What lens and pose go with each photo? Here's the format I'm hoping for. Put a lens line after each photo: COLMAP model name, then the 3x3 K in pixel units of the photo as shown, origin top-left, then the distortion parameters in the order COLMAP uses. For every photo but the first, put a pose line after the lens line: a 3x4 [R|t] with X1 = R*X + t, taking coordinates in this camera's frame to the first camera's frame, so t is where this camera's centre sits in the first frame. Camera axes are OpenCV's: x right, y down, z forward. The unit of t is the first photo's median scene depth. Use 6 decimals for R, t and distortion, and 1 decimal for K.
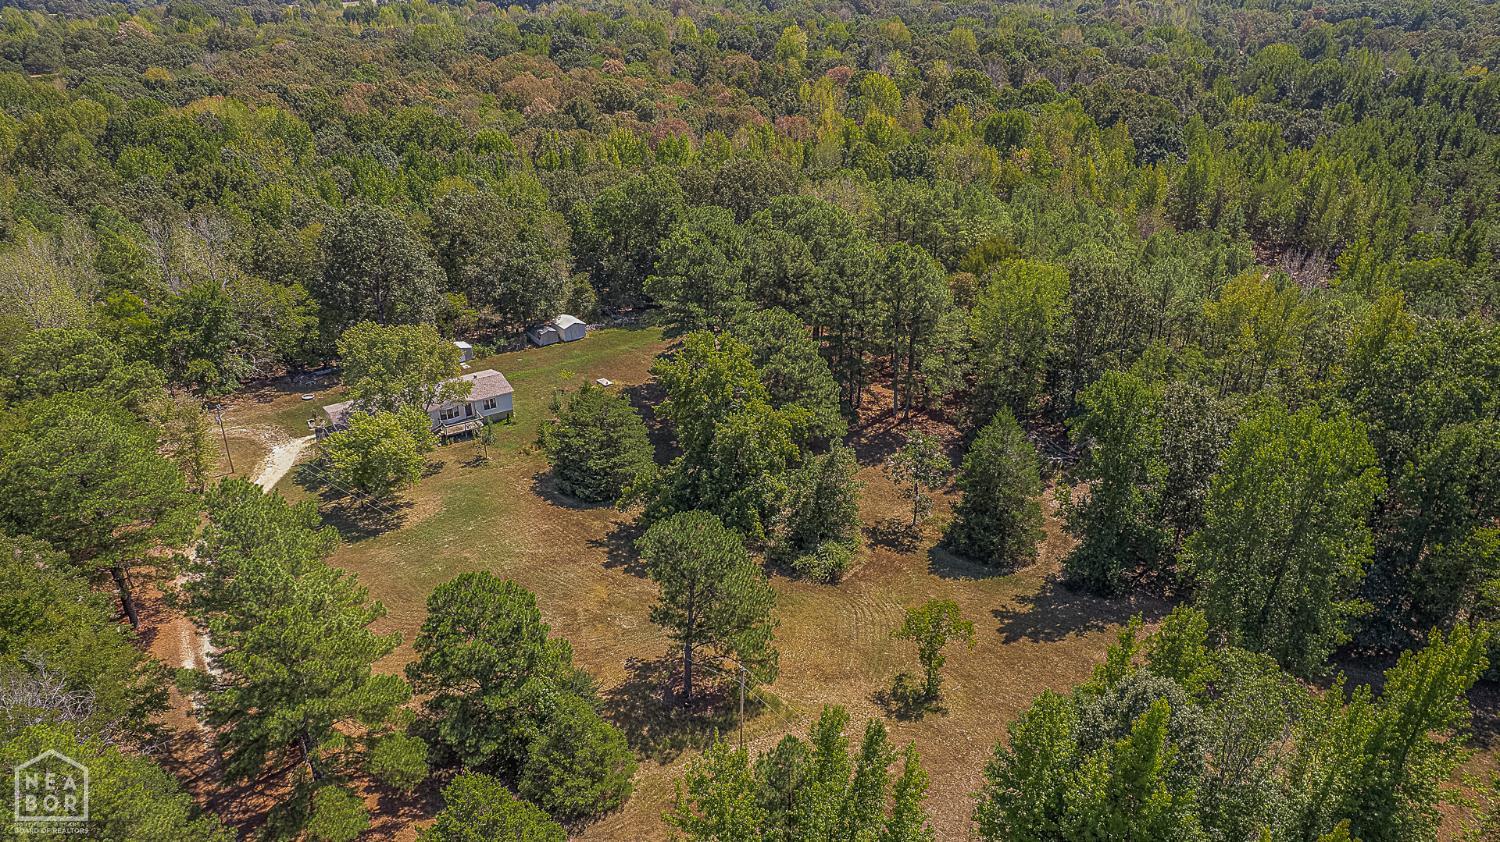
lens RADIAL K [[1122.9, 0, 750.0], [0, 1122.9, 421.0], [0, 0, 1]] dist [-0.072868, 0.099330]
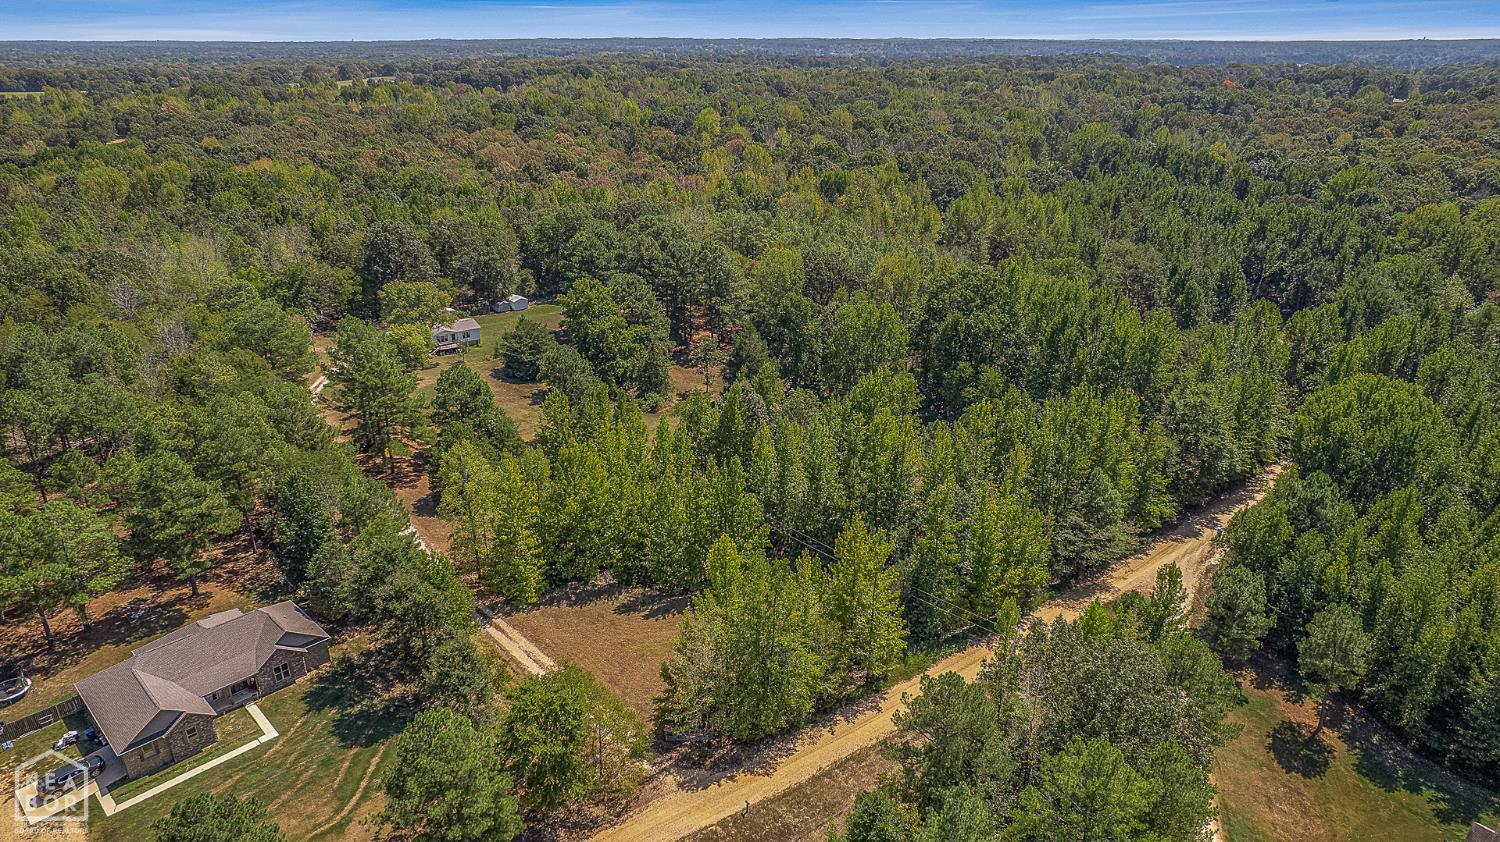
lens RADIAL K [[1122.9, 0, 750.0], [0, 1122.9, 421.0], [0, 0, 1]] dist [-0.072868, 0.099330]
pose [[0.999703, -0.000555, 0.024370, 0.117241], [0.002073, 0.998053, -0.062329, 0.169294], [-0.024288, 0.062361, 0.997758, -0.520751]]
